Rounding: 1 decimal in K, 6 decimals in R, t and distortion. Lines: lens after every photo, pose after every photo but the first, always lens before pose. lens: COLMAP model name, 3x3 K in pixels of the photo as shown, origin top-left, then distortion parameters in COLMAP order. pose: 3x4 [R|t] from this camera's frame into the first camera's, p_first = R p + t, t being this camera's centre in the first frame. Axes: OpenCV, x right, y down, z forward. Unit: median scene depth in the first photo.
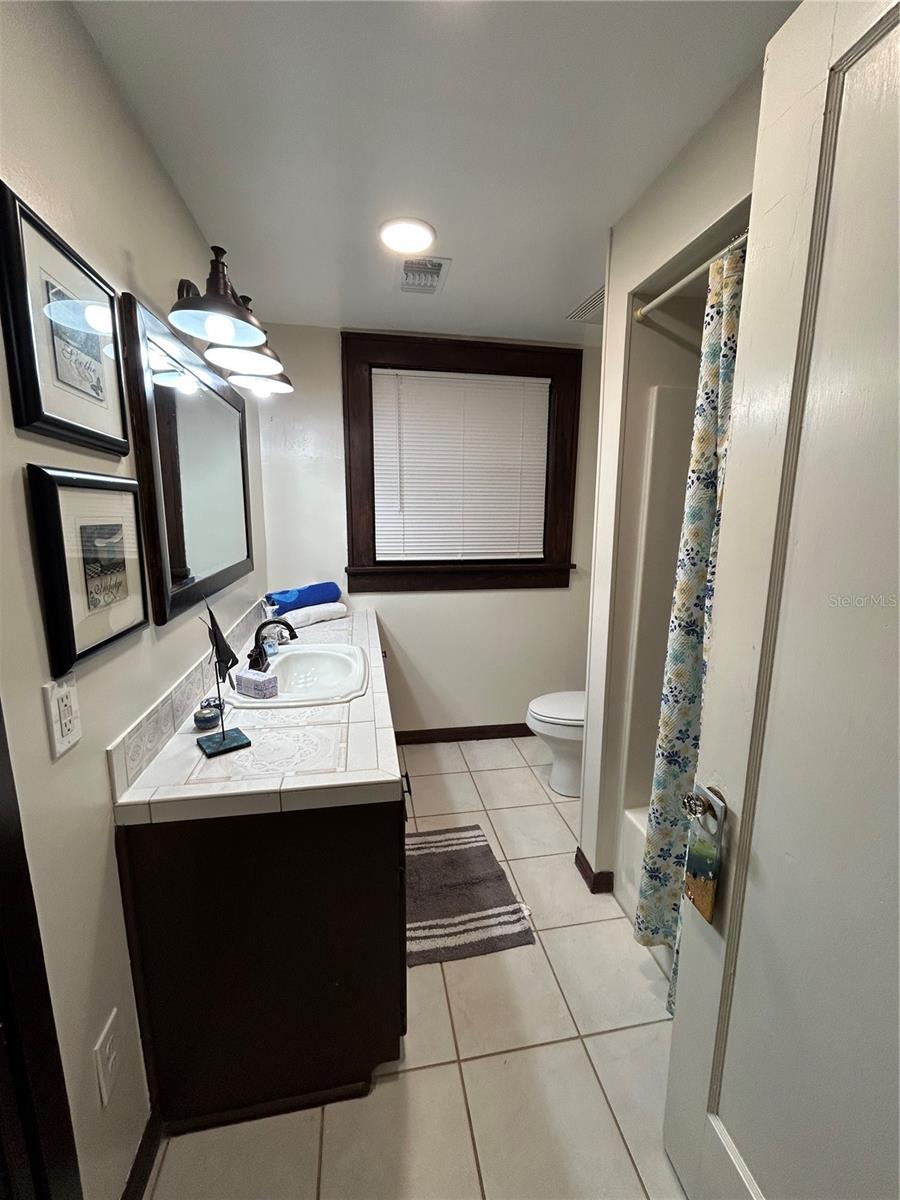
lens RADIAL K [[486.3, 0, 448.0], [0, 486.3, 595.7], [0, 0, 1]] dist [-0.004479, 0.000668]
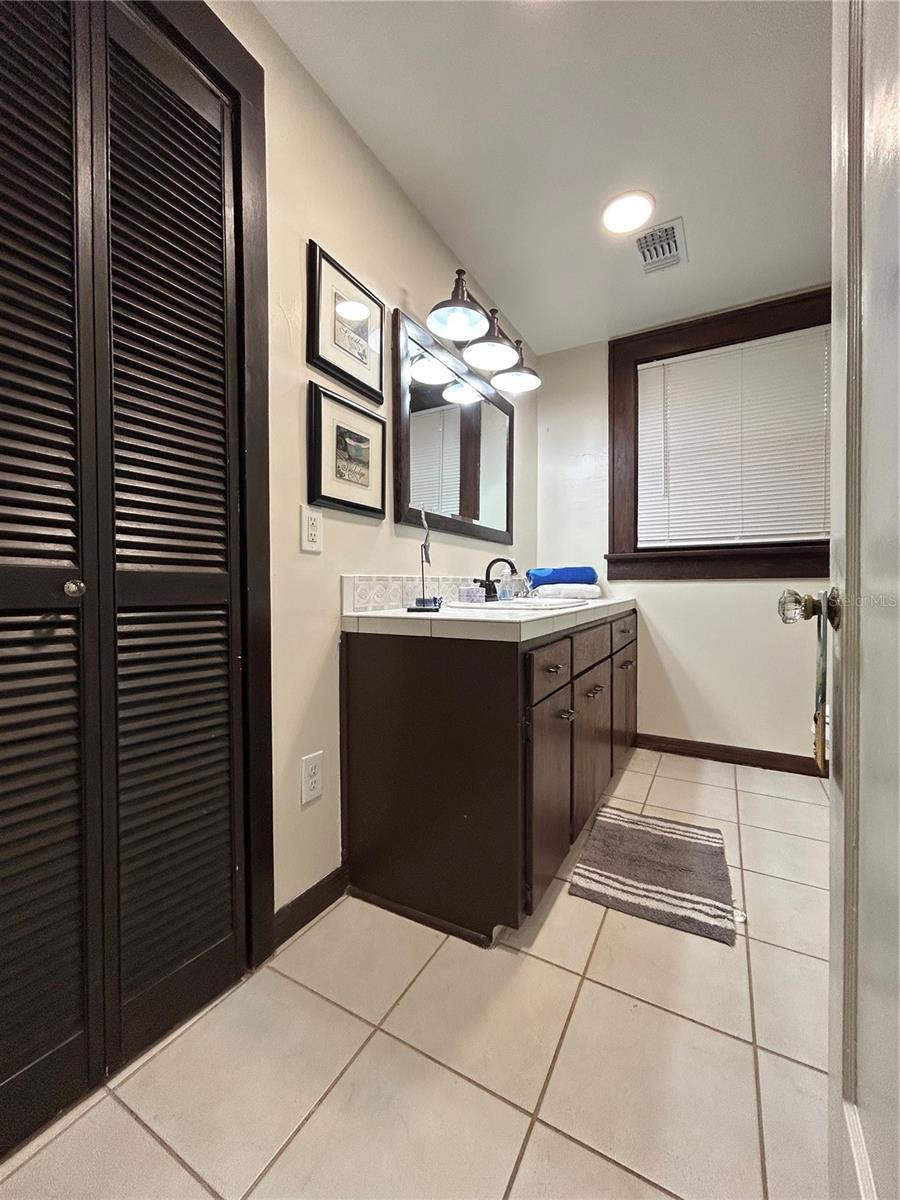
lens RADIAL K [[486.3, 0, 450.5], [0, 486.3, 599.5], [0, 0, 1]] dist [-0.004479, 0.000668]
pose [[0.768493, 0.003819, -0.639847, 0.296575], [-0.104734, 0.987246, -0.119900, 0.291519], [0.631228, 0.159156, 0.759092, 0.032600]]
